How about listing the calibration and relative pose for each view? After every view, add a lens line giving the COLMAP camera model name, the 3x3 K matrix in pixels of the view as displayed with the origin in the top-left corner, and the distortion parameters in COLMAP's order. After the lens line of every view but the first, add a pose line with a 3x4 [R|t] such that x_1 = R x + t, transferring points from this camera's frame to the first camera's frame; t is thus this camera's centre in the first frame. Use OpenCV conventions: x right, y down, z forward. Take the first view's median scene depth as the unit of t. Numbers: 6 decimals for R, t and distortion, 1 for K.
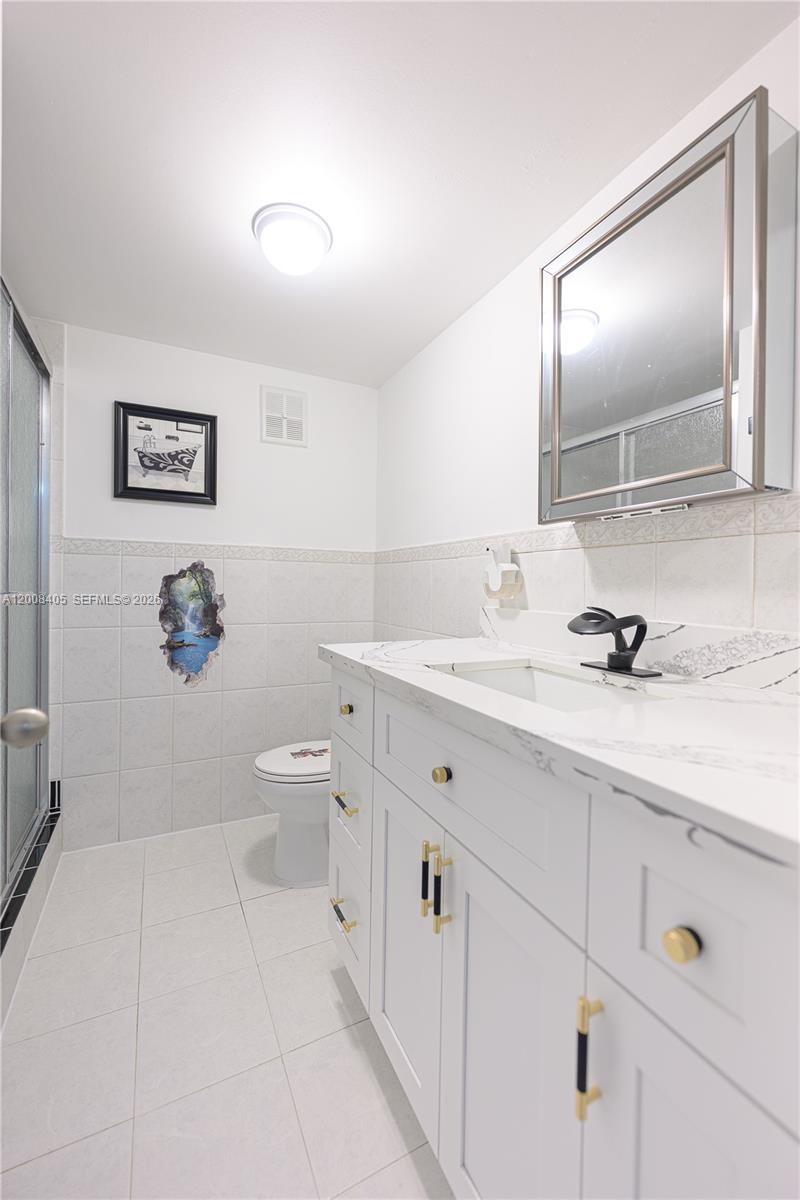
lens RADIAL K [[481.9, 0, 400.9], [0, 481.9, 581.1], [0, 0, 1]] dist [-0.002048, -0.000170]
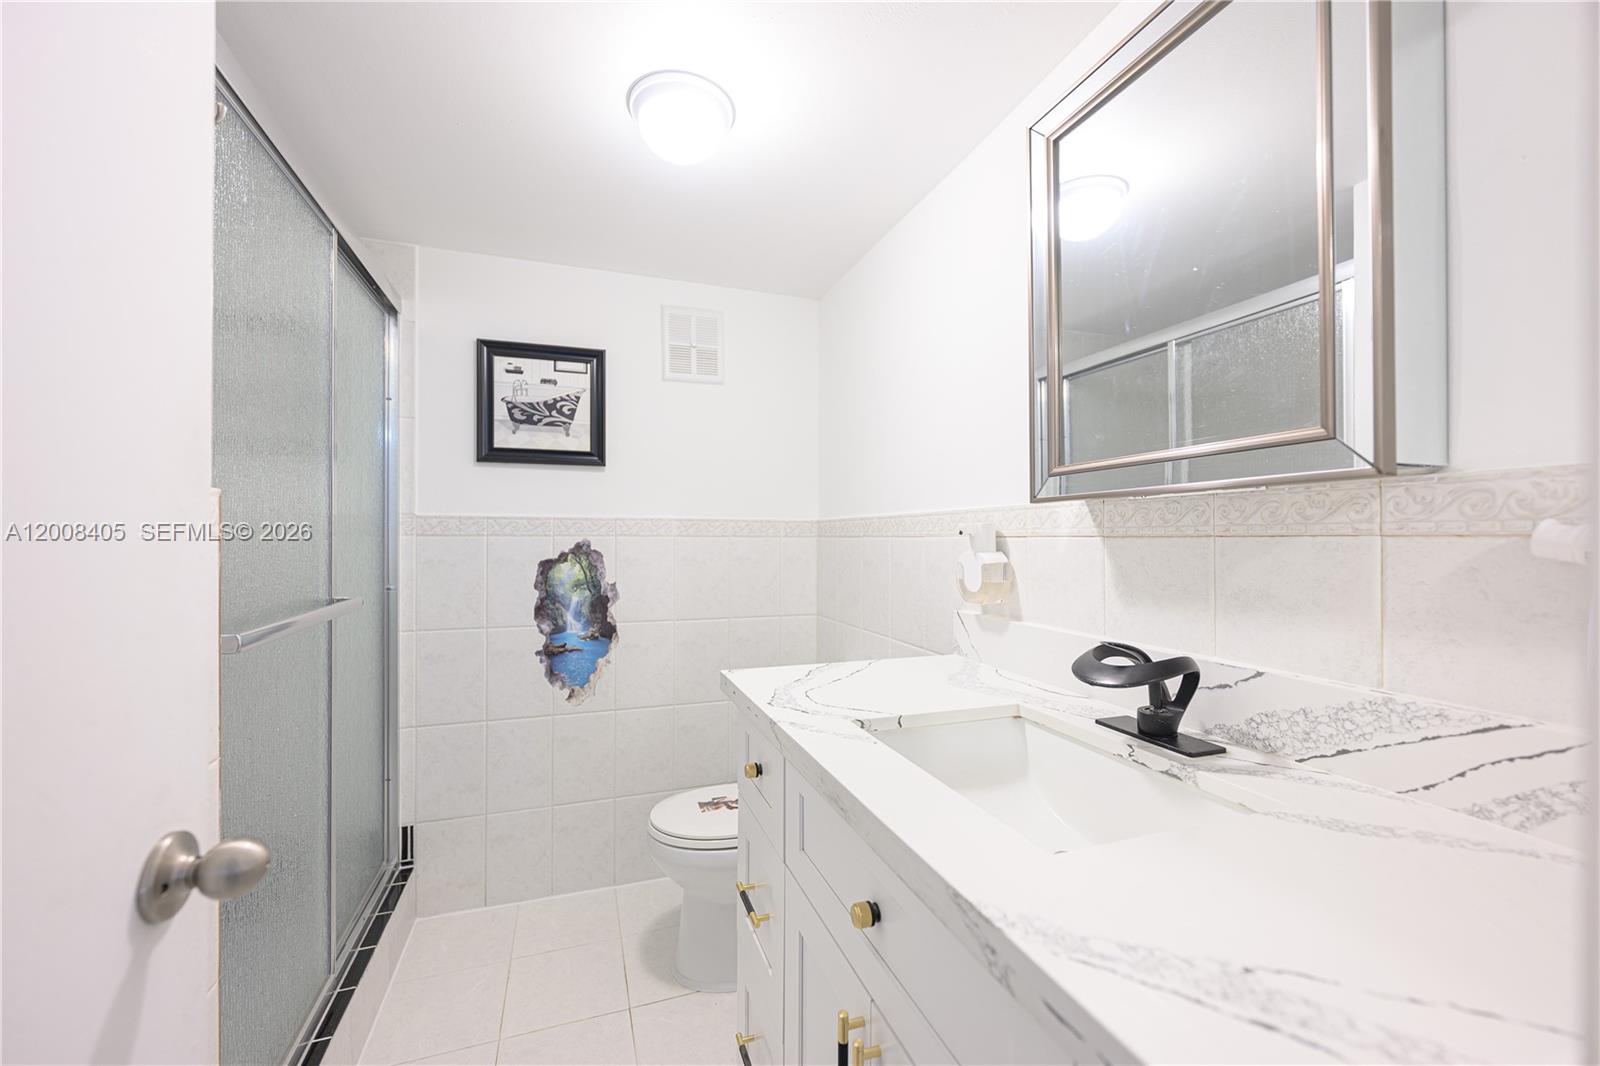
lens RADIAL K [[630.9, 0, 797.1], [0, 630.9, 528.7], [0, 0, 1]] dist [-0.000041, -0.000405]
pose [[0.992504, -0.013472, -0.121470, 0.050848], [0.012100, 0.999854, -0.012025, -0.057372], [0.121614, 0.010465, 0.992522, 0.060558]]
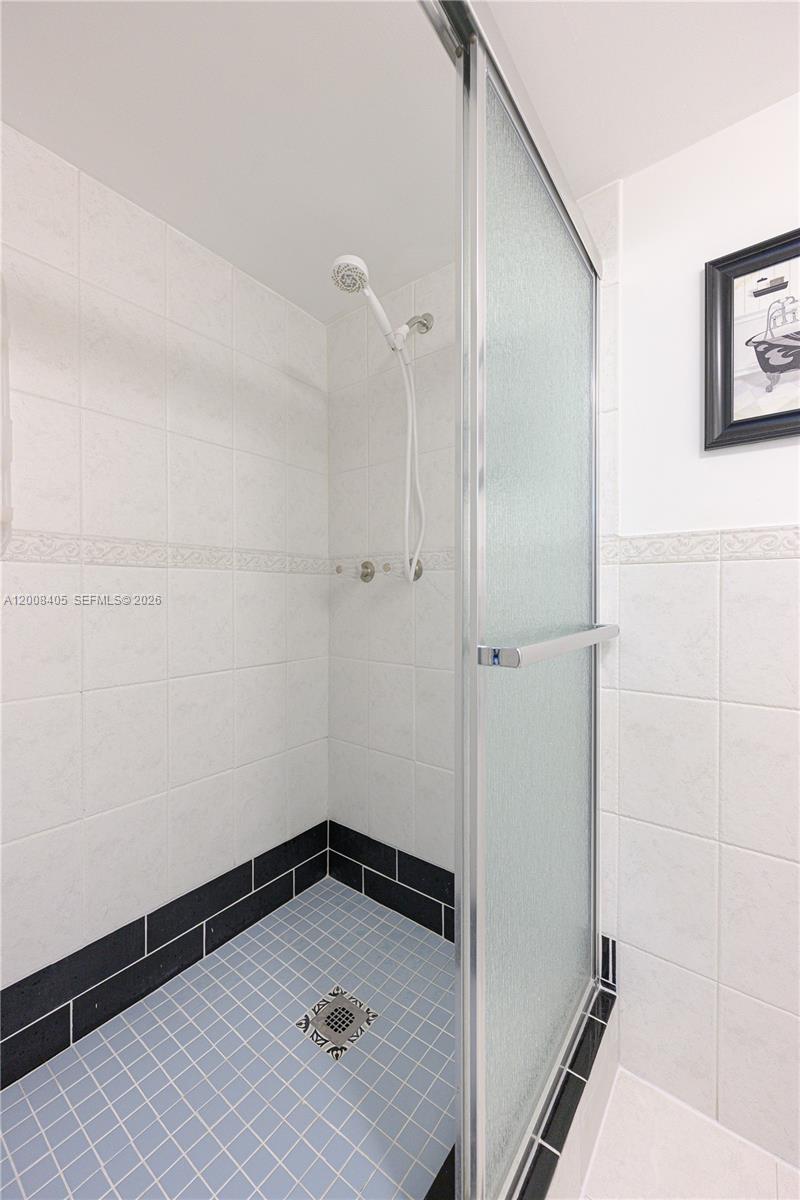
lens RADIAL K [[473.2, 0, 400.0], [0, 473.2, 600.0], [0, 0, 1]] dist [-0.000041, -0.000405]
pose [[0.436061, -0.006004, -0.899897, -0.341313], [0.001498, 0.999981, -0.005946, -0.010507], [0.899916, 0.001245, 0.436062, 0.584808]]
